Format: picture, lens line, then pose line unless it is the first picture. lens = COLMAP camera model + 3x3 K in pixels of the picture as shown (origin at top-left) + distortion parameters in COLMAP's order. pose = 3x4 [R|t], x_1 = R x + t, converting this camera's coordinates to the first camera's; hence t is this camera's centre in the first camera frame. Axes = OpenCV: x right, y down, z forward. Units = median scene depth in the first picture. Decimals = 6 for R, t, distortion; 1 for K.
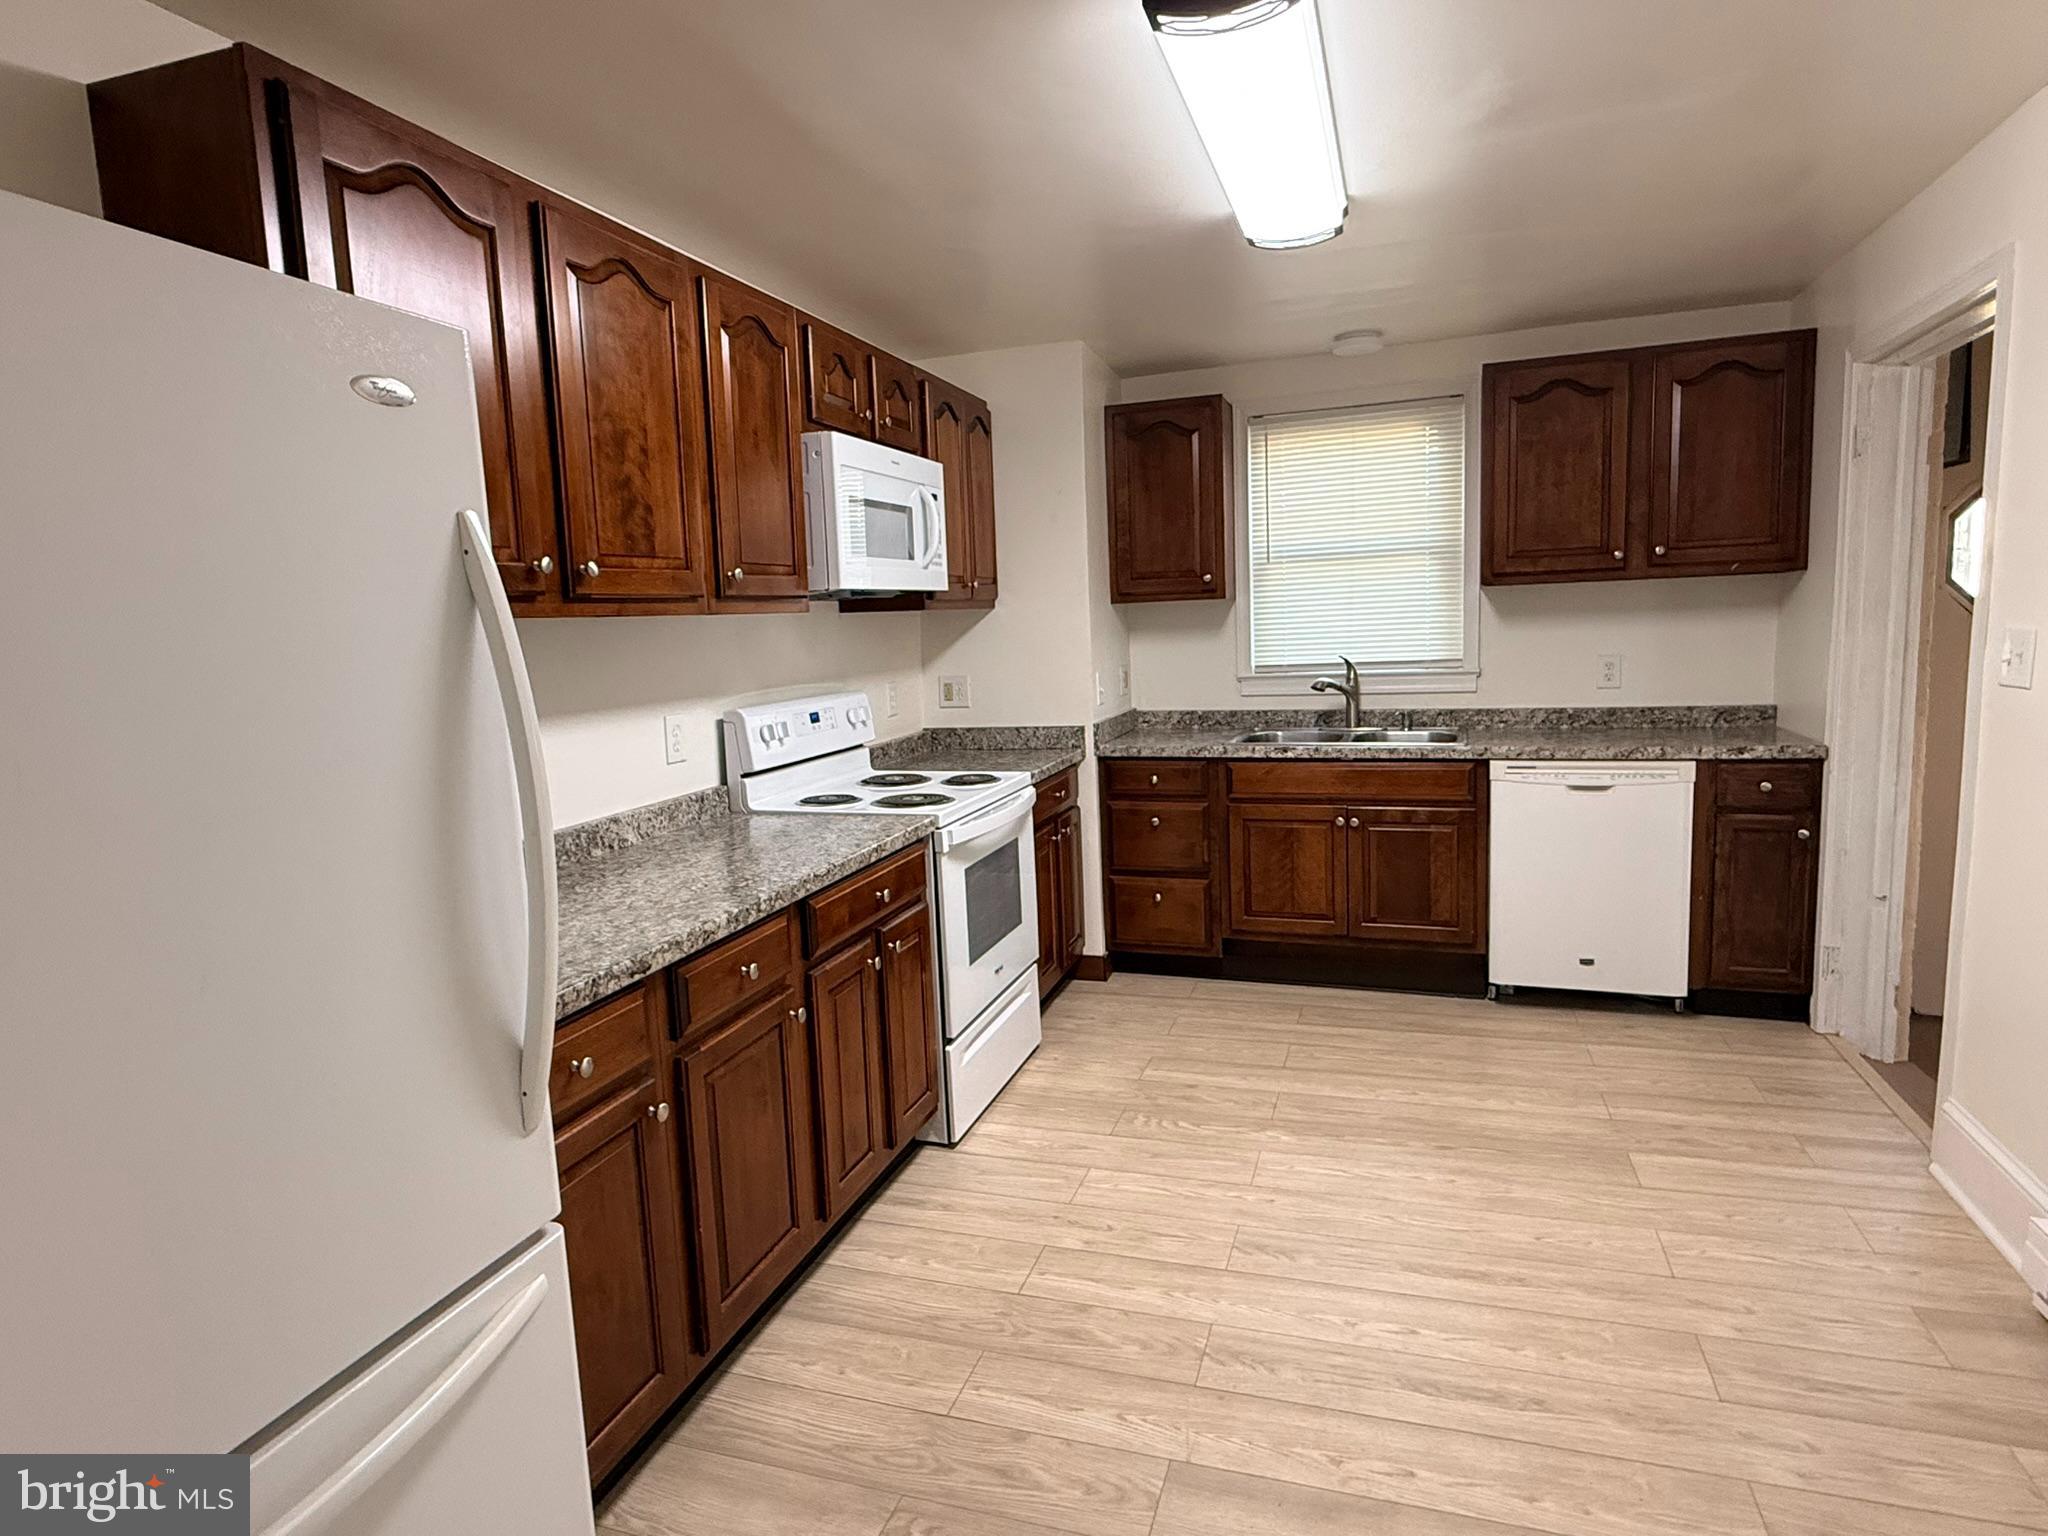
lens RADIAL K [[1141.8, 0, 1023.0], [0, 1141.8, 763.5], [0, 0, 1]] dist [0.000072, 0.000329]
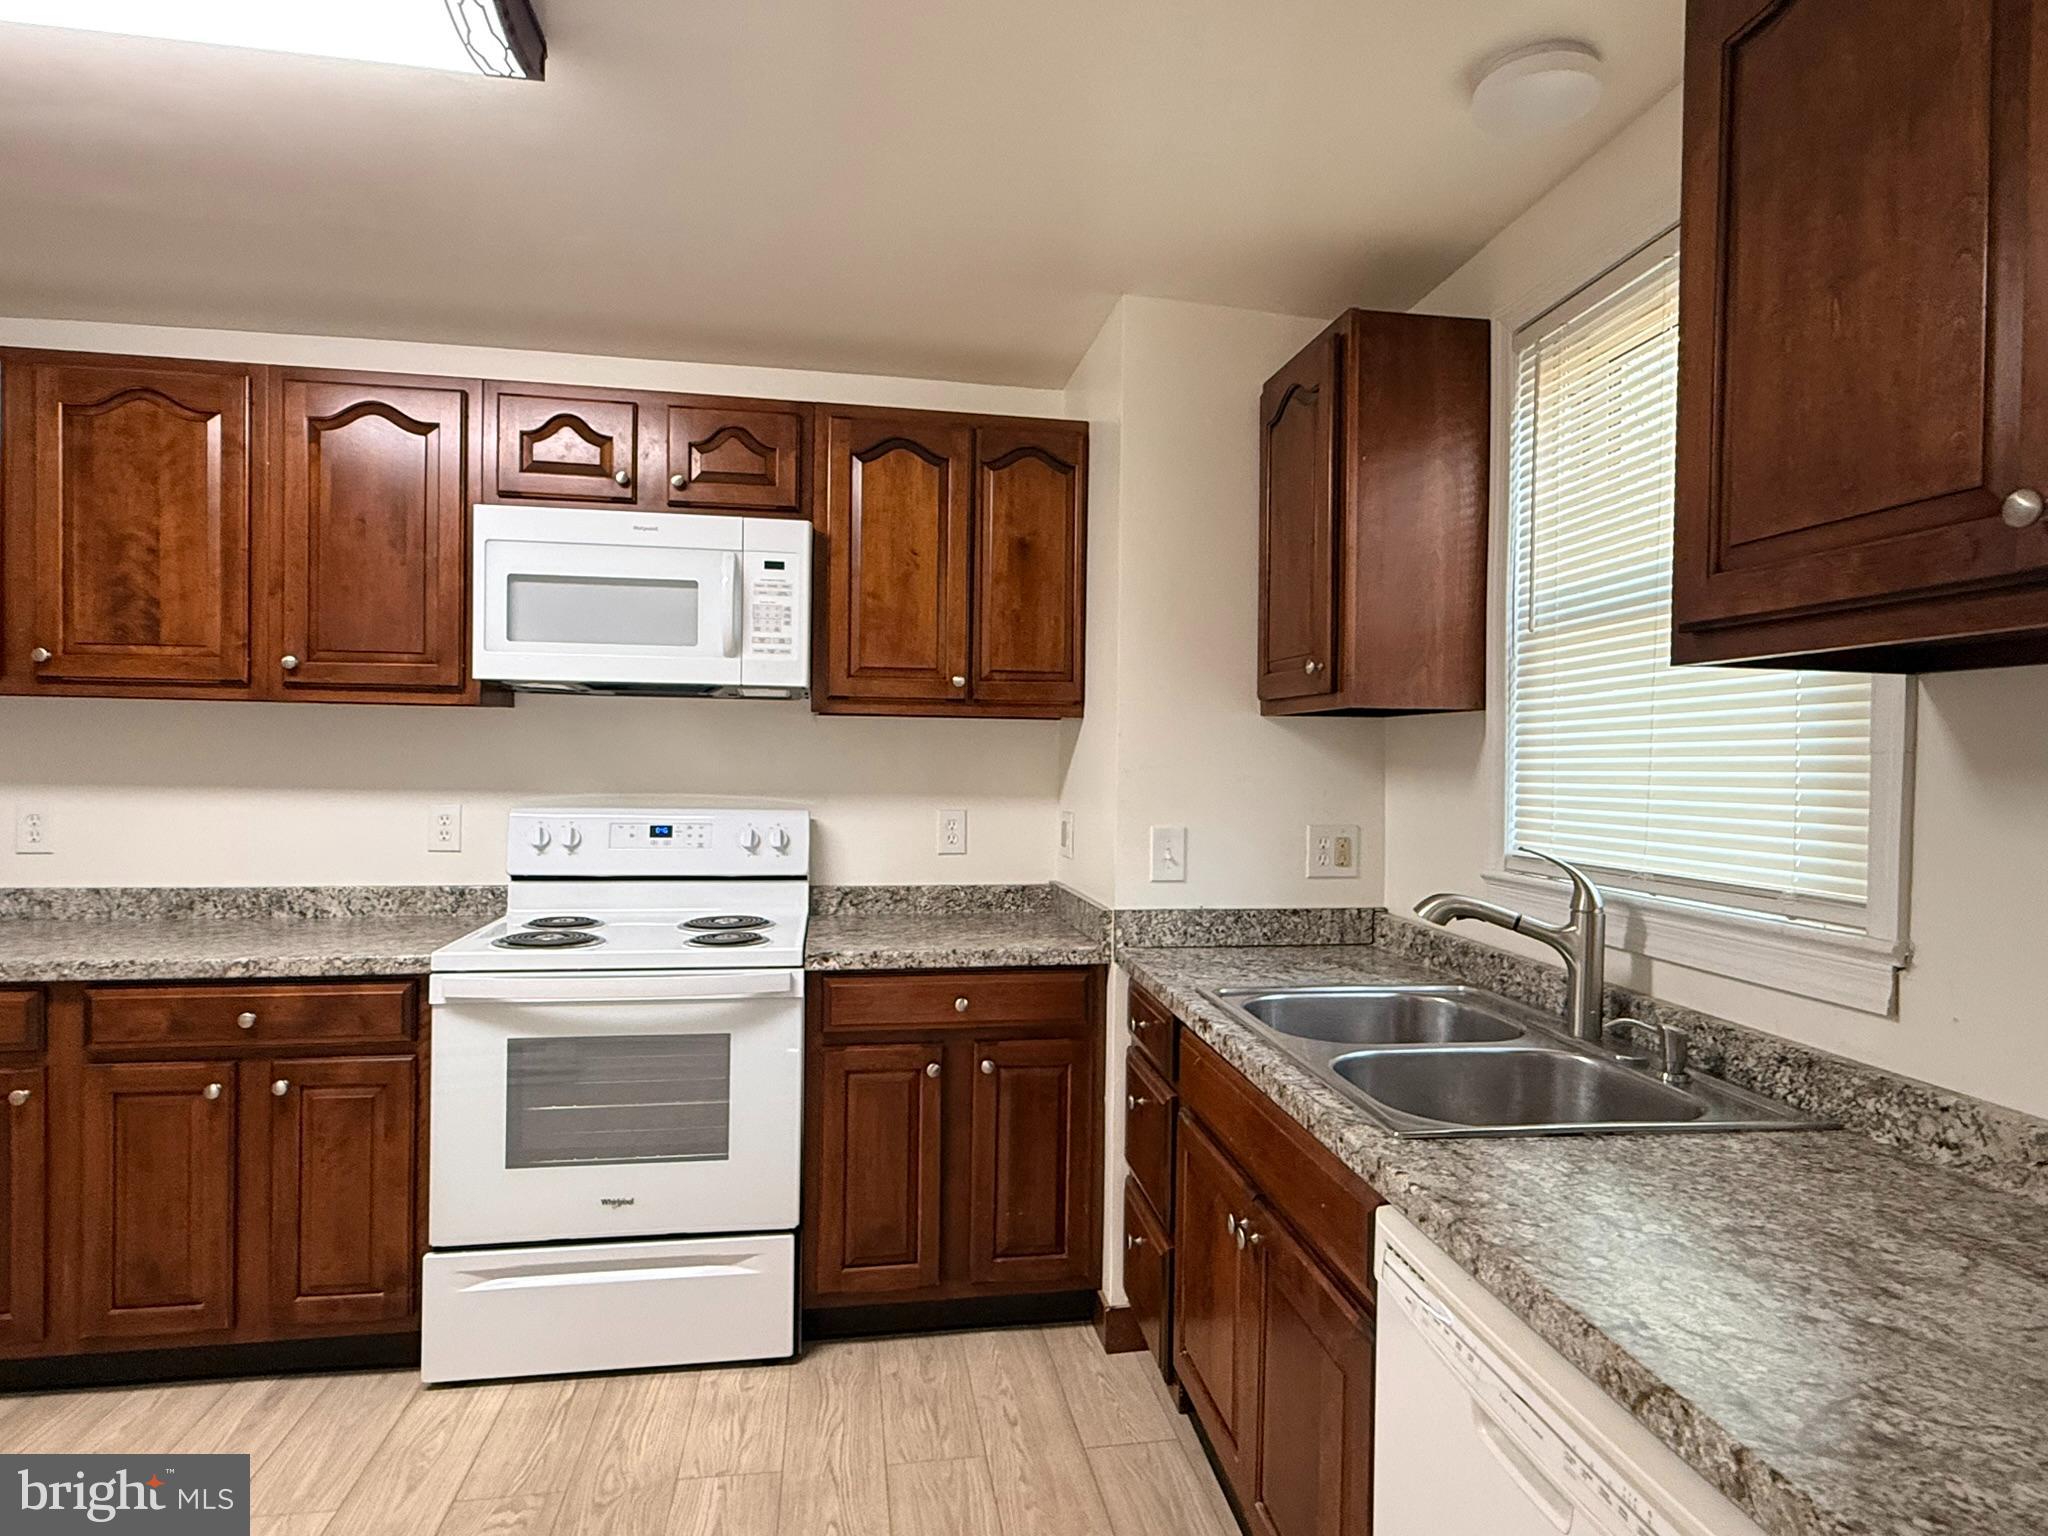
lens RADIAL K [[1141.8, 0, 1023.0], [0, 1141.8, 763.5], [0, 0, 1]] dist [0.000072, 0.000329]
pose [[0.470810, 0.052404, -0.880677, 0.739172], [-0.147687, 0.988830, -0.020114, -0.119791], [0.869785, 0.139534, 0.473290, 0.865441]]
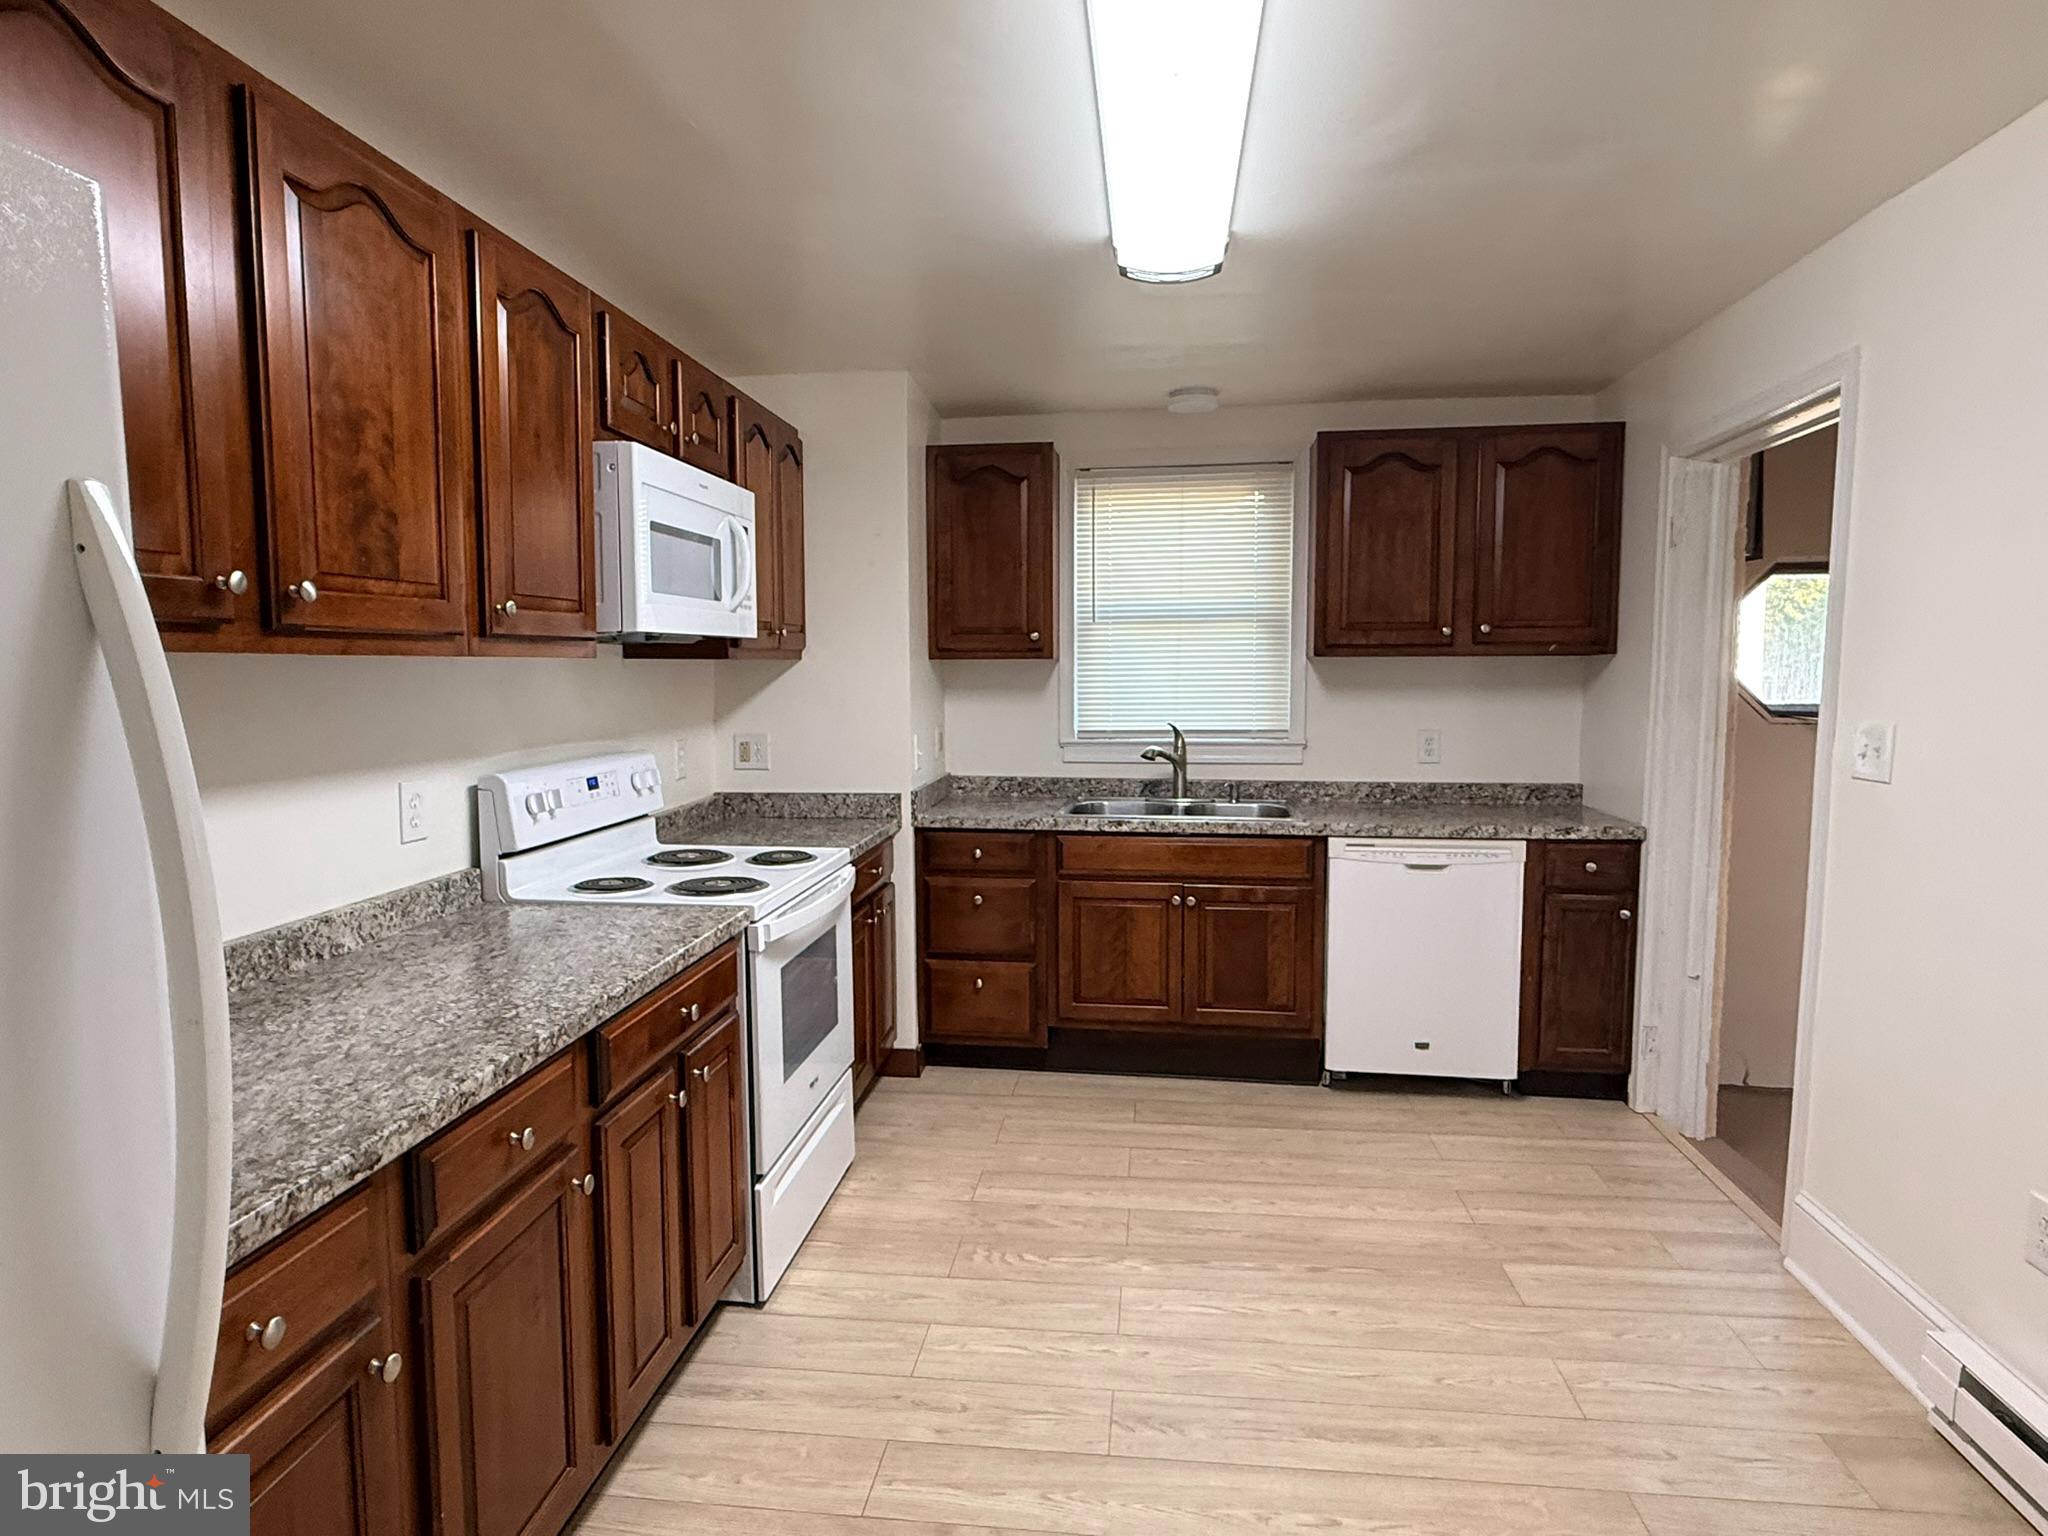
lens RADIAL K [[1145.9, 0, 1024.0], [0, 1145.9, 768.0], [0, 0, 1]] dist [-0.001118, 0.001151]
pose [[0.978359, 0.018928, 0.206048, -0.049835], [-0.010220, 0.999012, -0.043246, -0.019362], [-0.206663, 0.040205, 0.977586, 0.123703]]
